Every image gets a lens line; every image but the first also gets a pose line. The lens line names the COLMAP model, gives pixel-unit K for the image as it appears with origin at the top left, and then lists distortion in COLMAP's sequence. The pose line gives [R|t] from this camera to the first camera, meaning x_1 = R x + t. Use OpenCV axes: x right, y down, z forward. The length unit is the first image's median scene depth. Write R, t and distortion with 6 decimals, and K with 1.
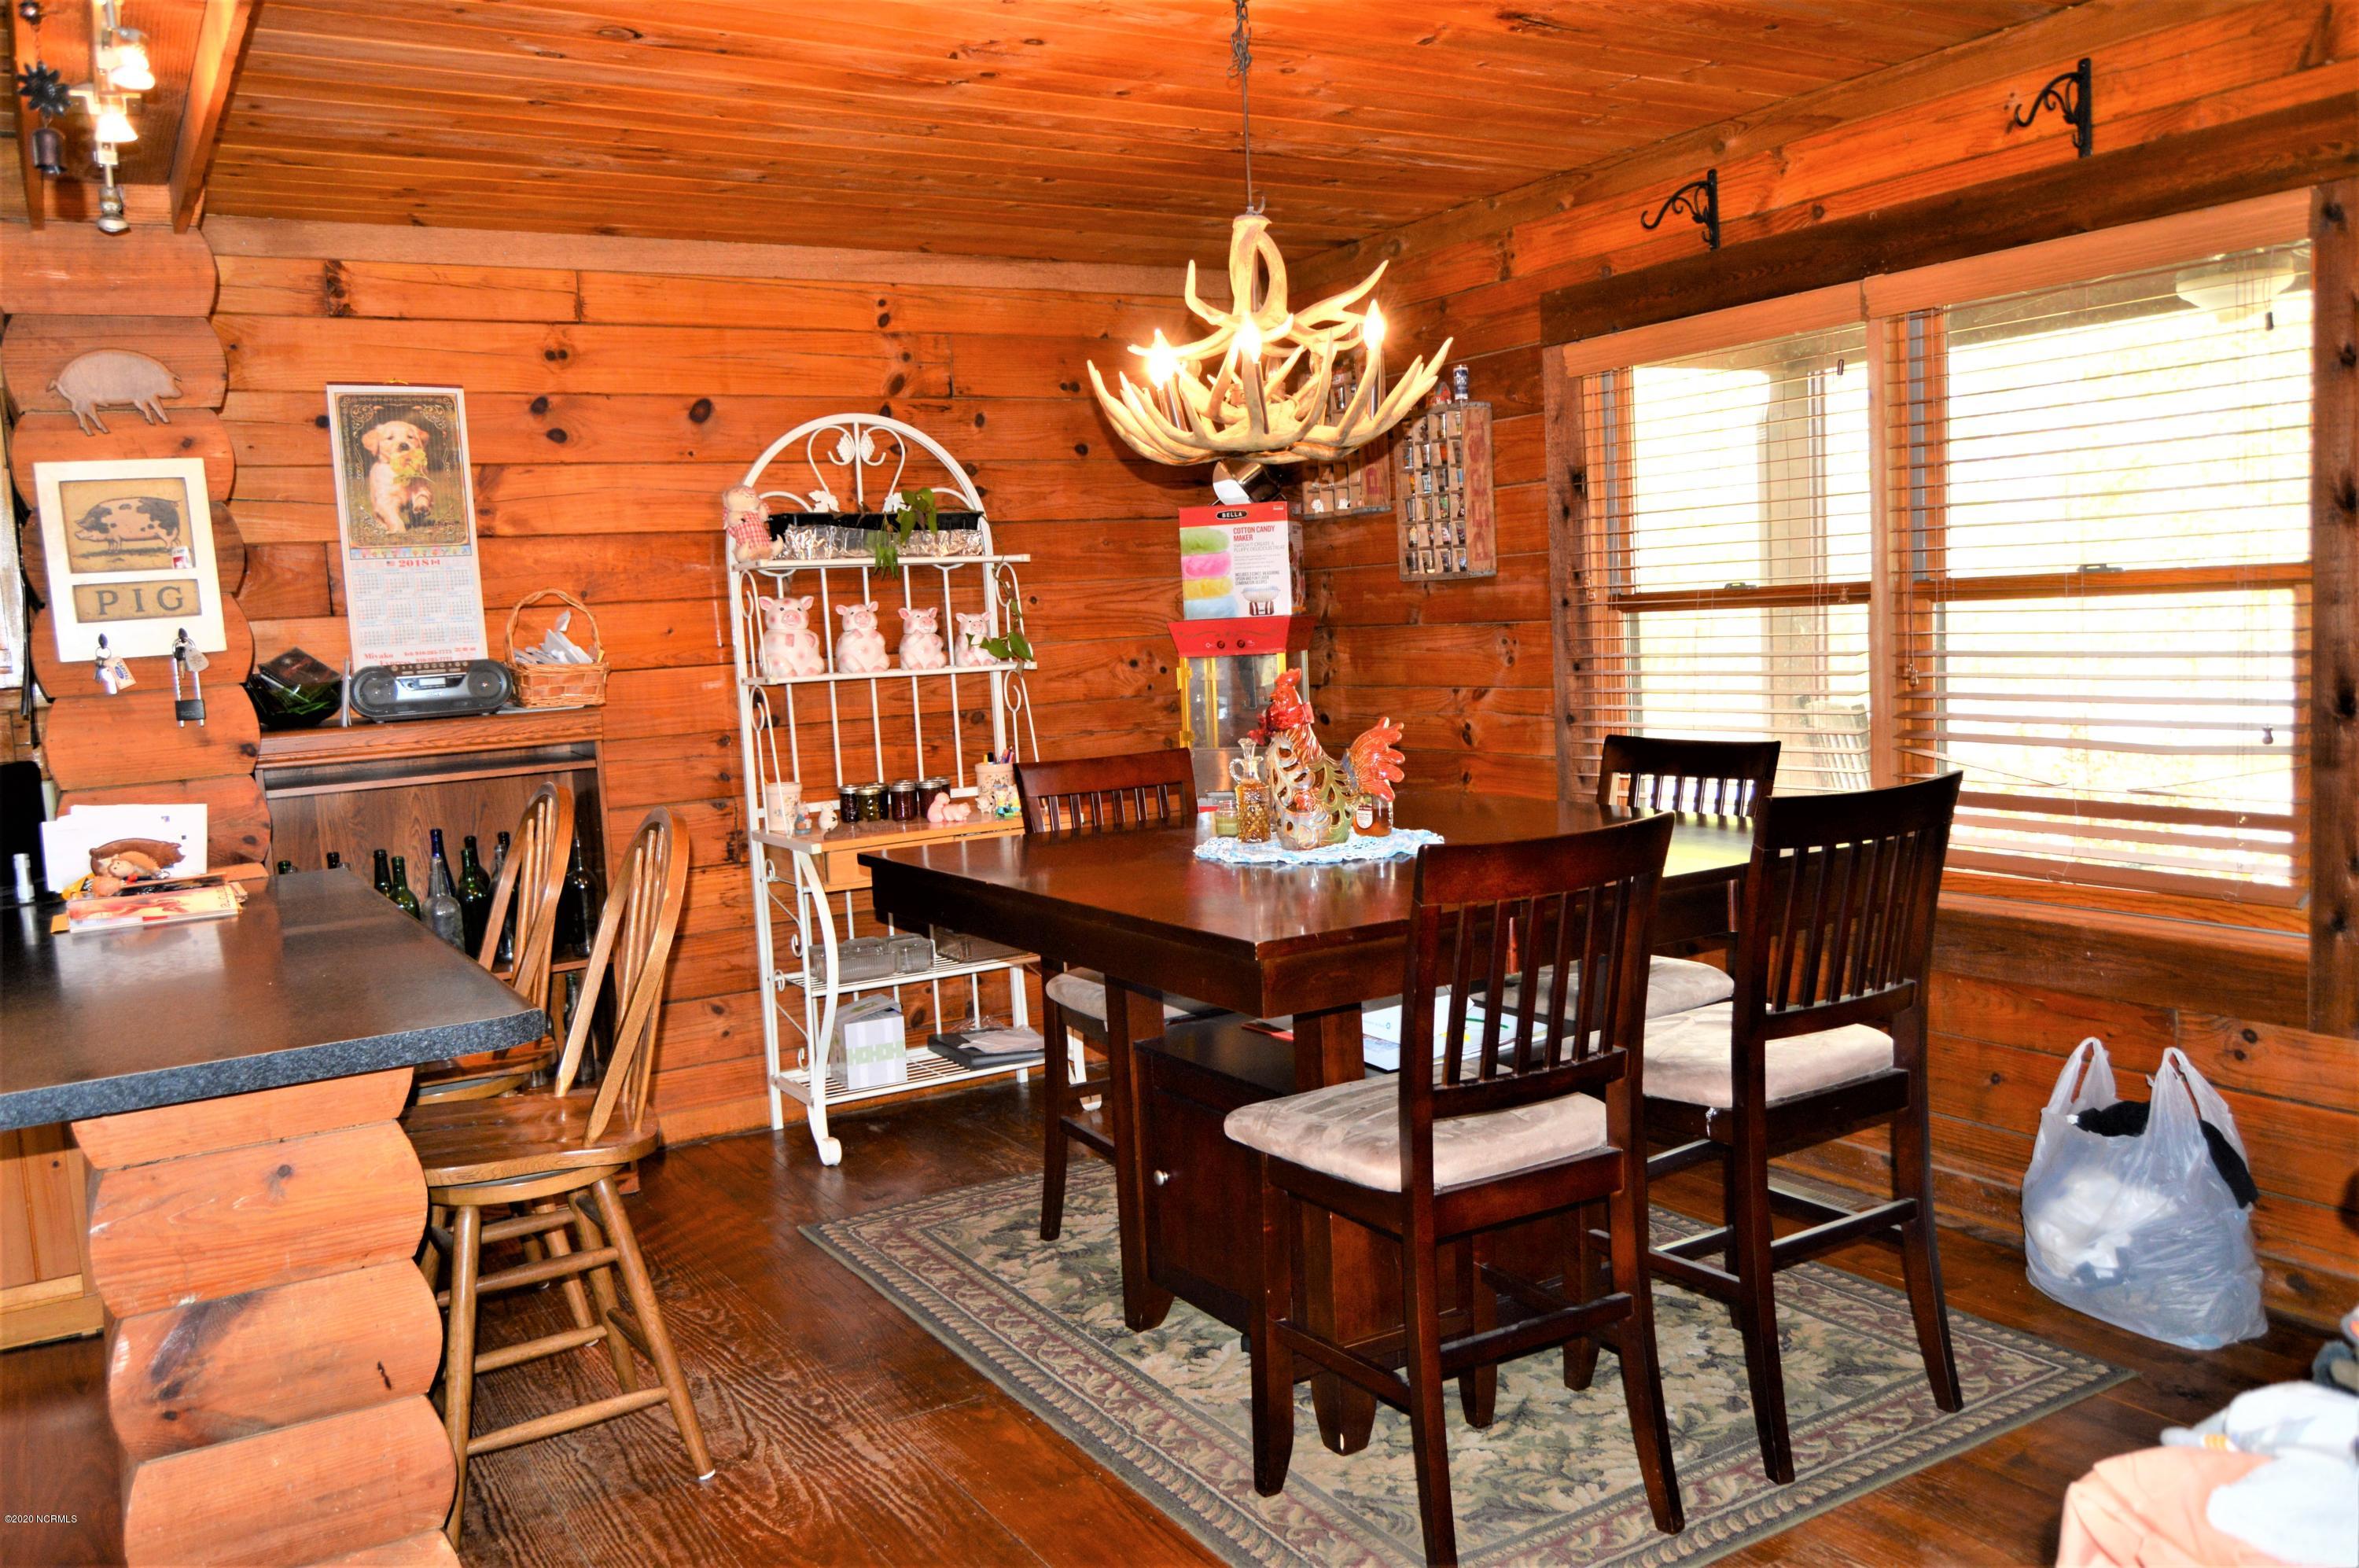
lens RADIAL K [[1846.3, 0, 1181.6], [0, 1846.3, 797.3], [0, 0, 1]] dist [-0.016633, 0.000326]
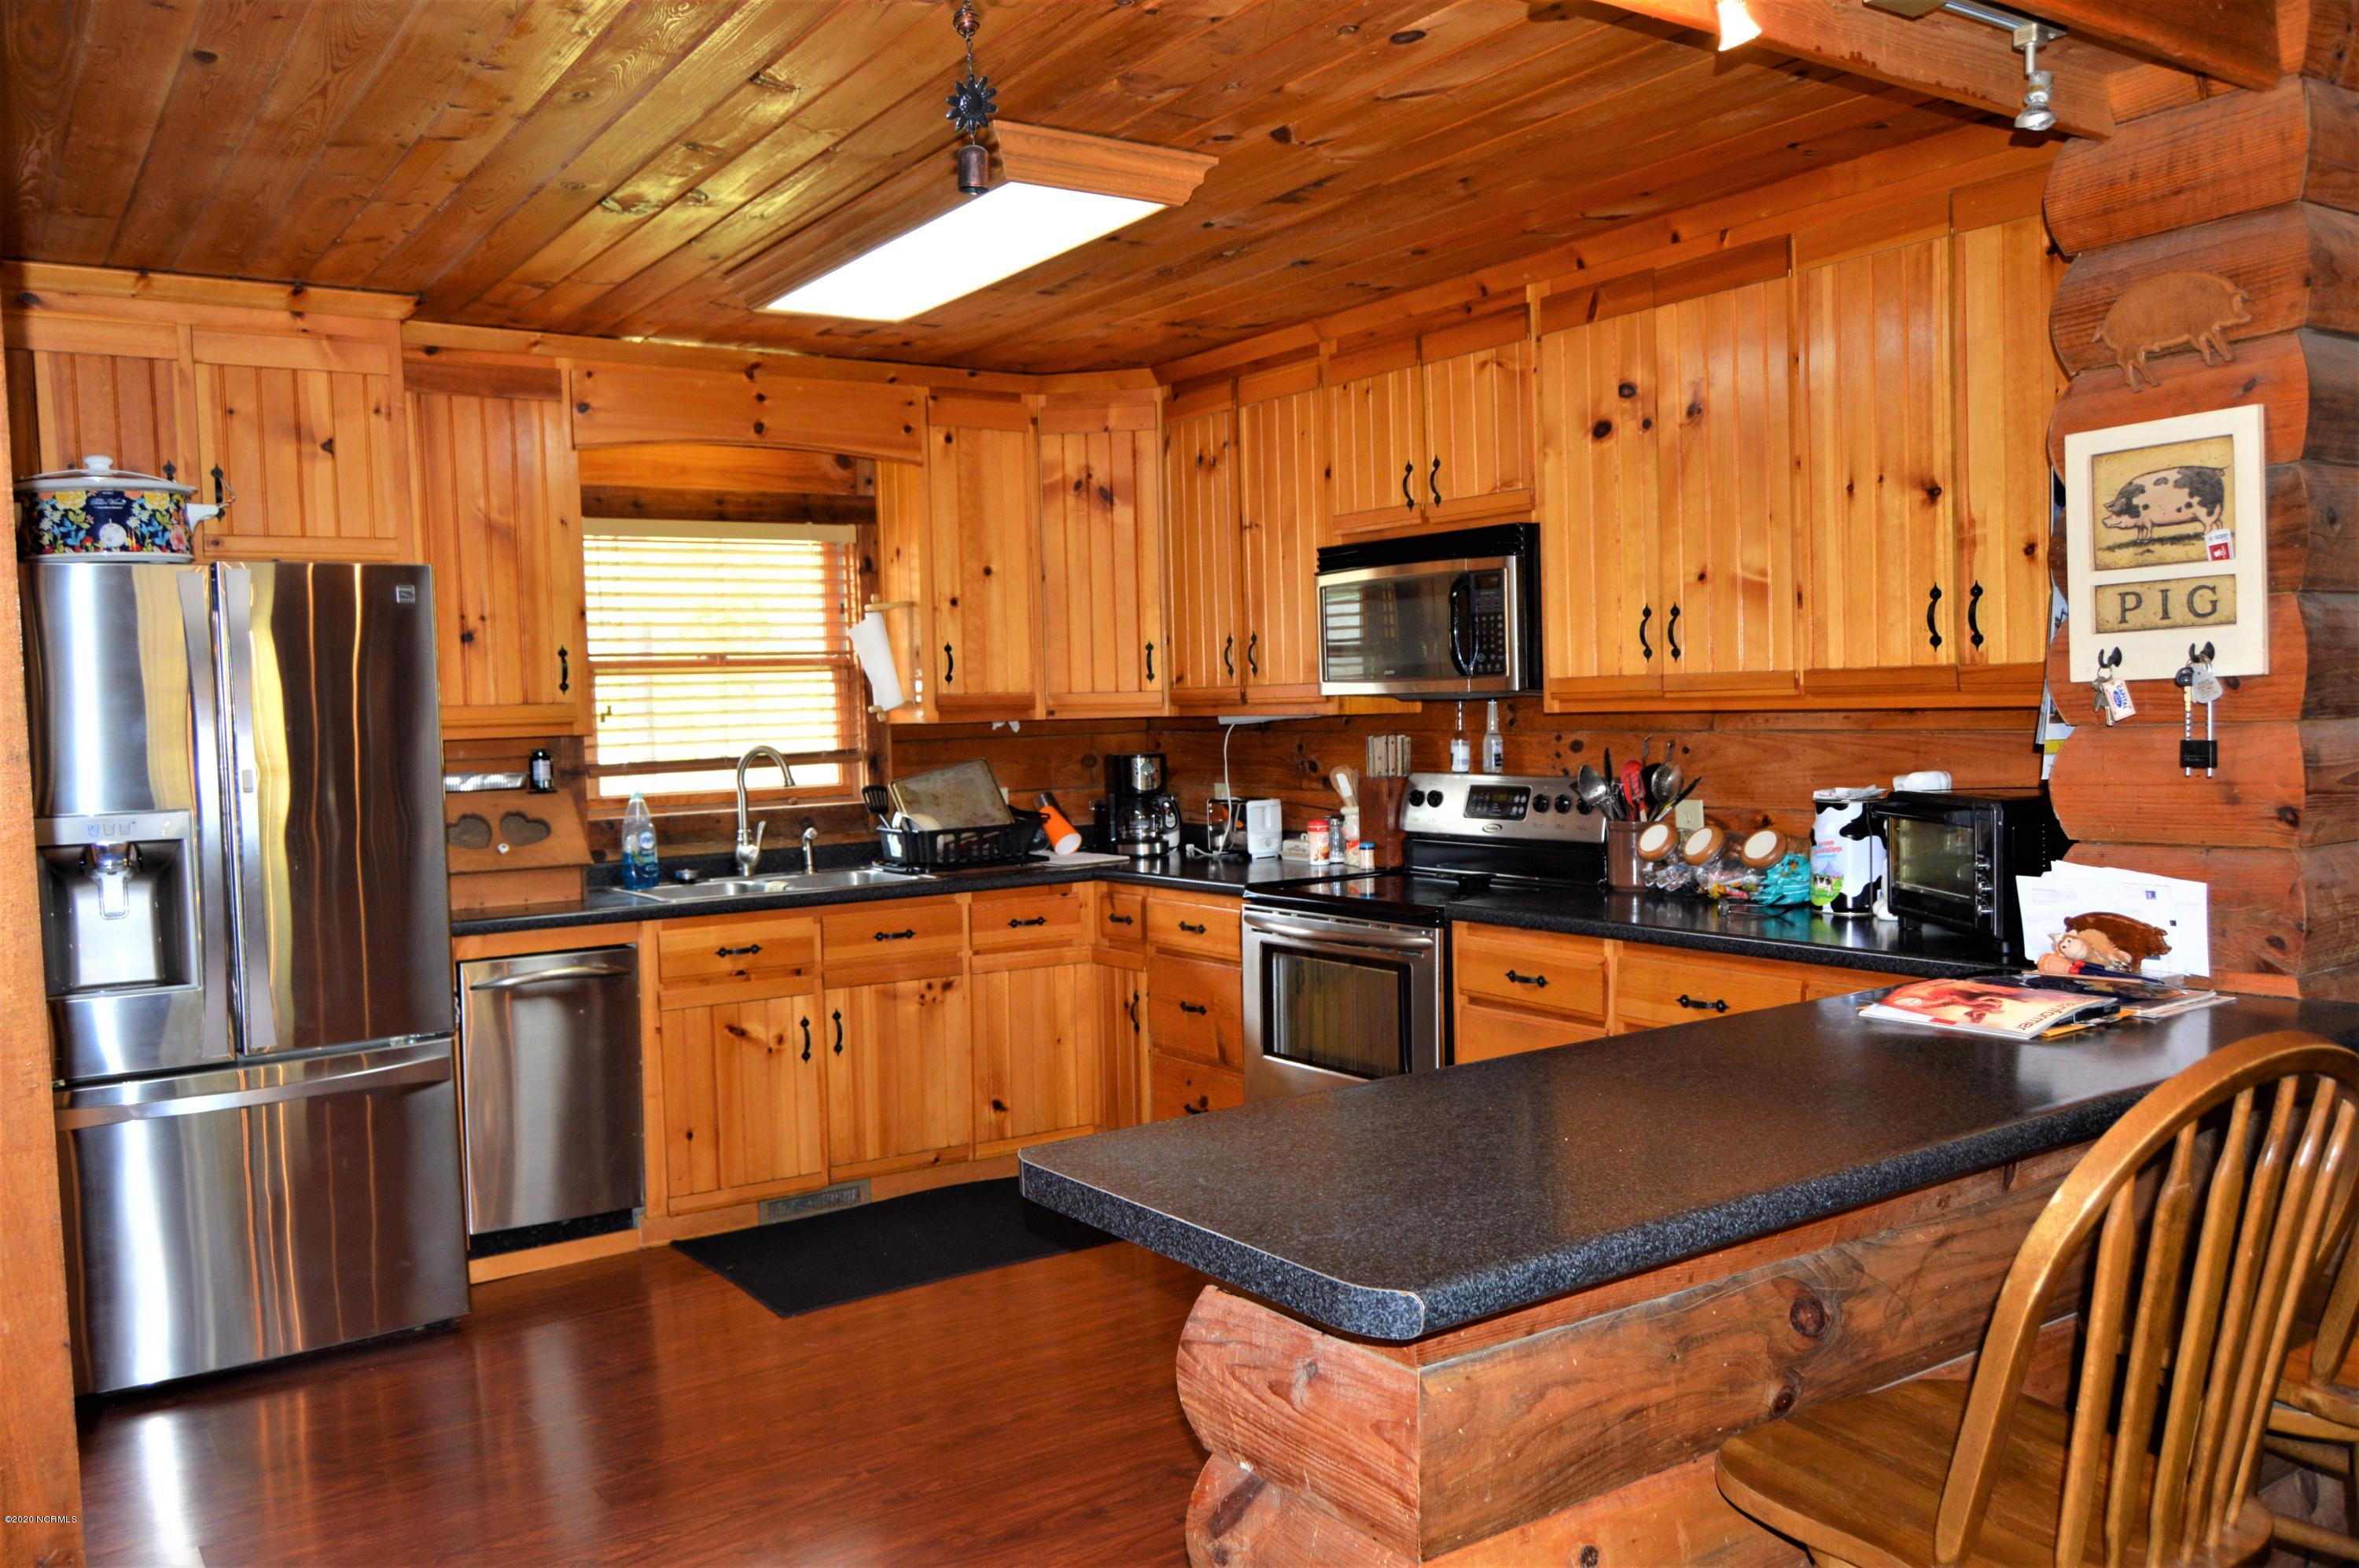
lens RADIAL K [[1846.3, 0, 1172.8], [0, 1846.3, 798.8], [0, 0, 1]] dist [-0.016633, 0.000326]
pose [[0.048115, 0.109415, -0.992831, 0.170621], [-0.073759, 0.991658, 0.105711, -0.076350], [0.996115, 0.068144, 0.055784, 0.546304]]
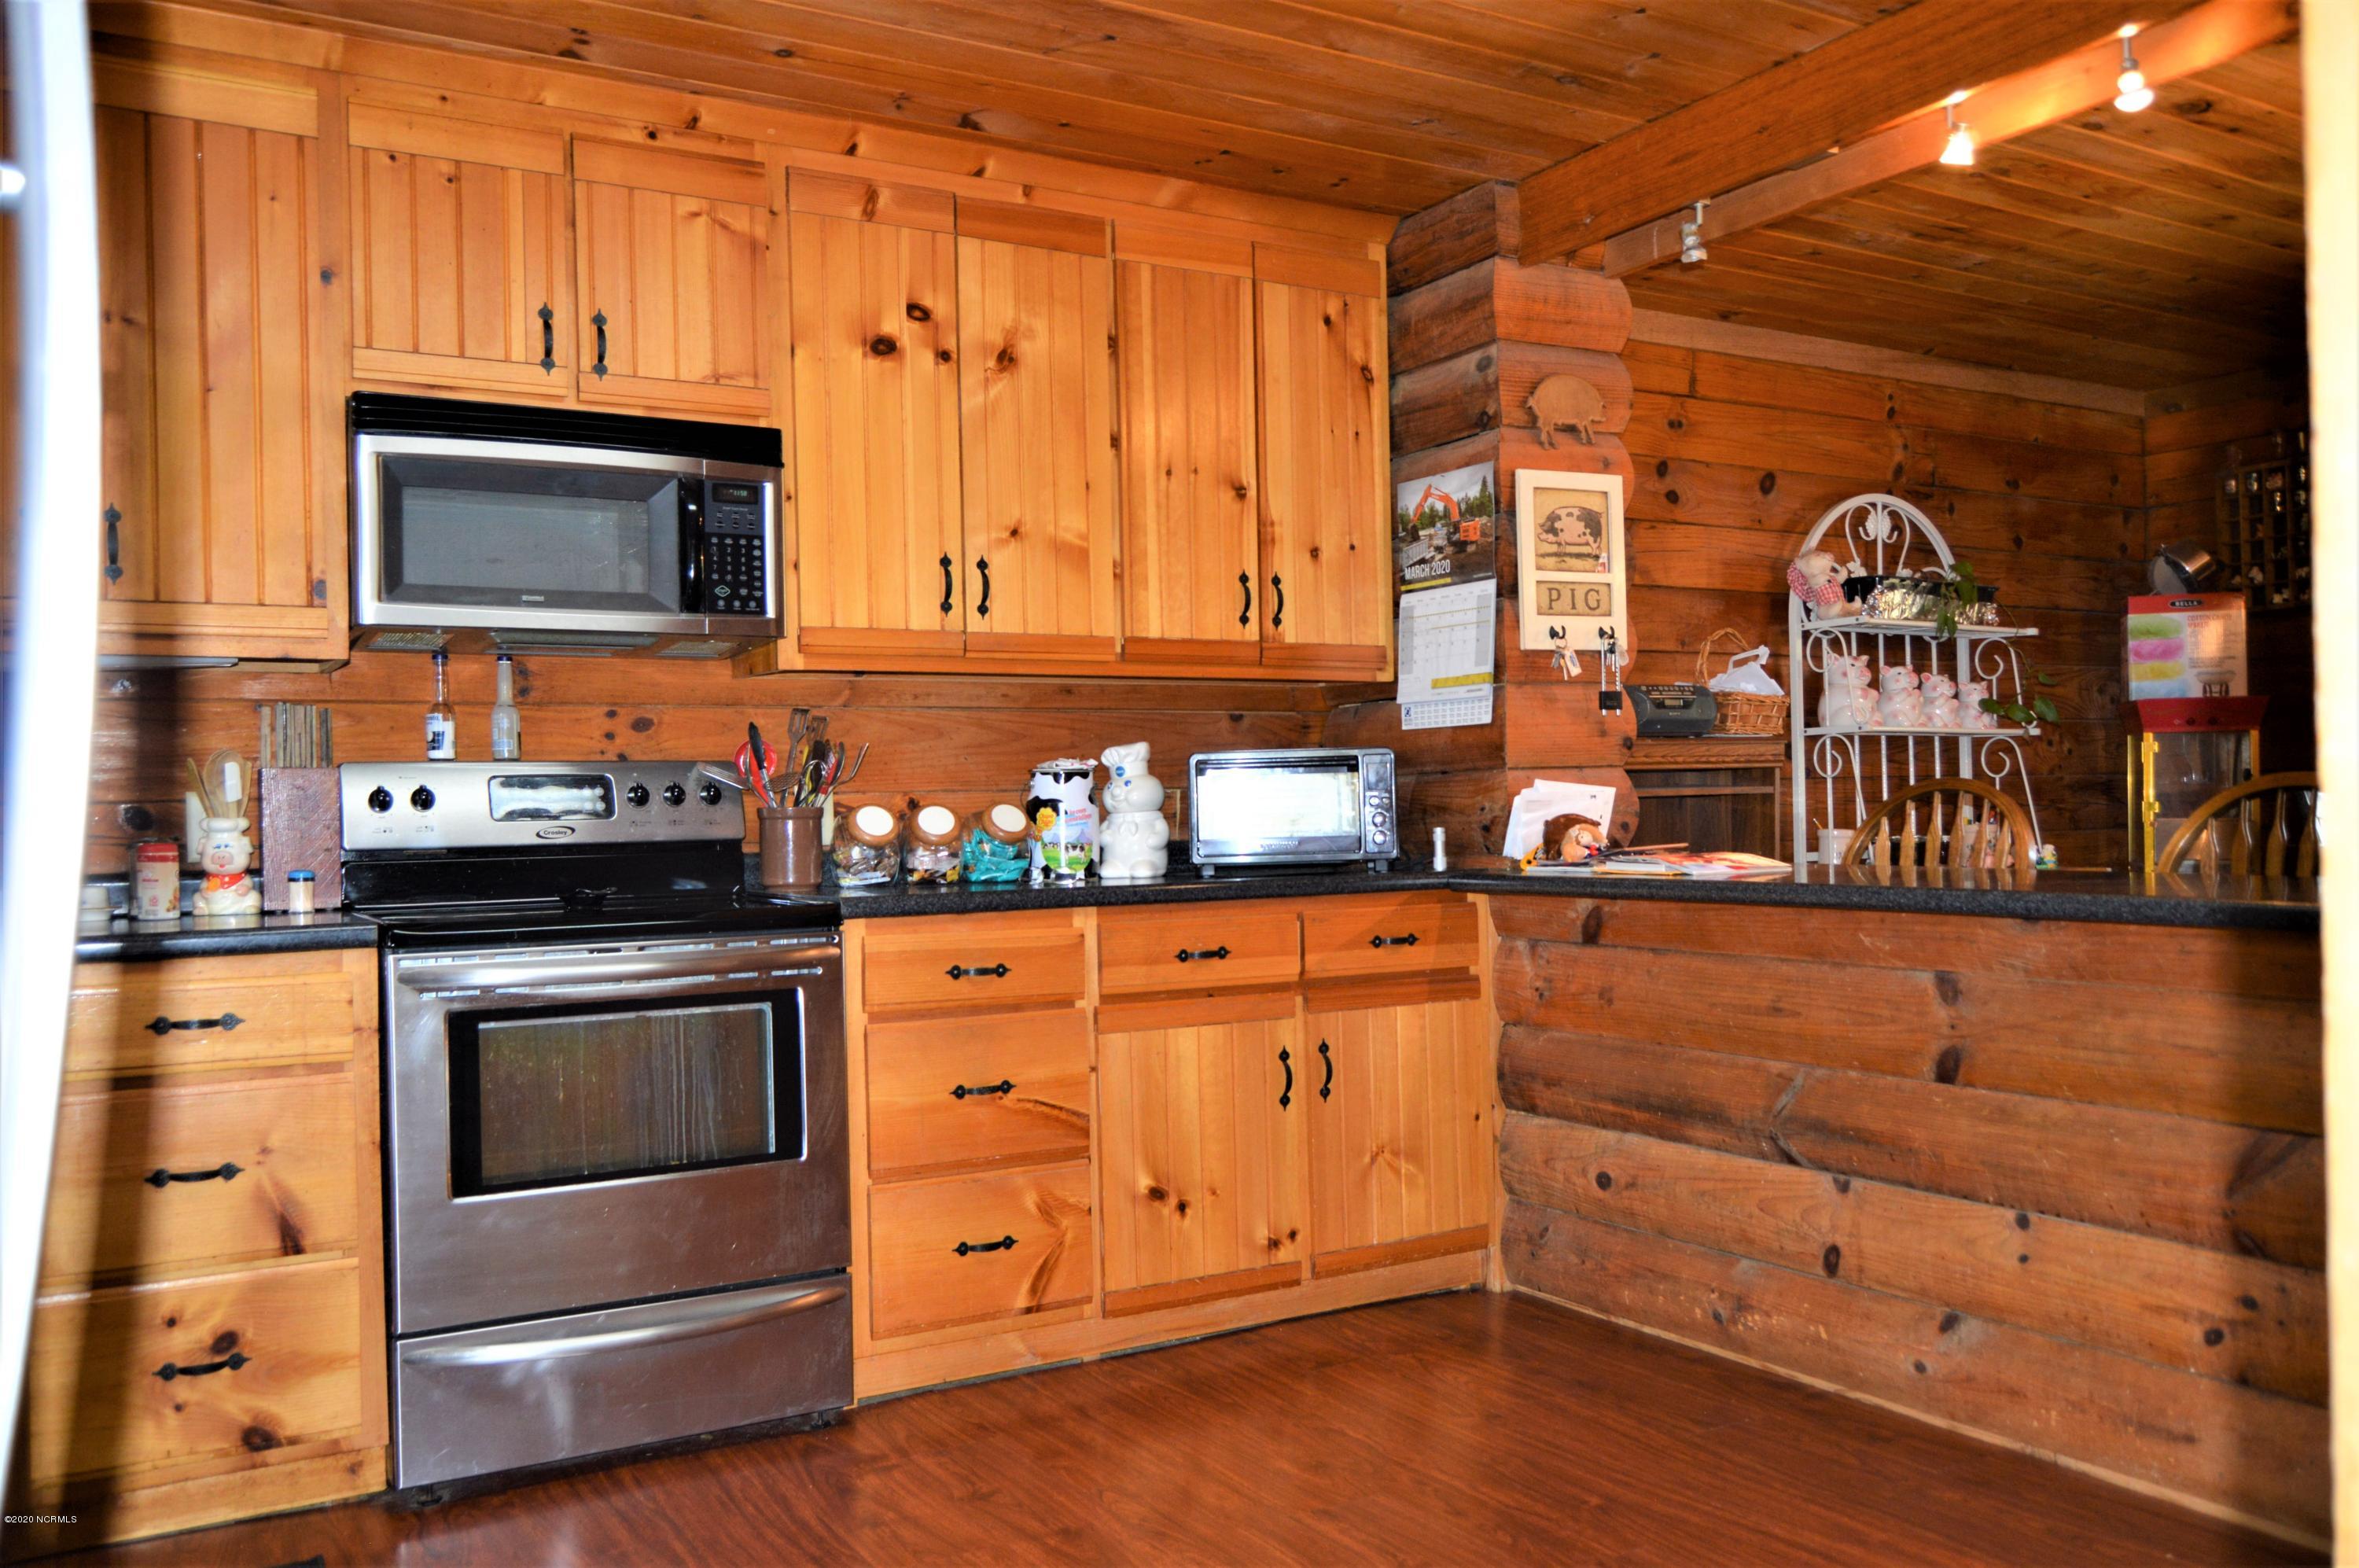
lens RADIAL K [[1846.3, 0, 1178.8], [0, 1846.3, 800.7], [0, 0, 1]] dist [-0.016633, 0.000326]
pose [[0.999152, 0.036361, -0.019303, -0.765733], [-0.038128, 0.994172, -0.100836, 0.130925], [0.015524, 0.101486, 0.994716, -0.088232]]
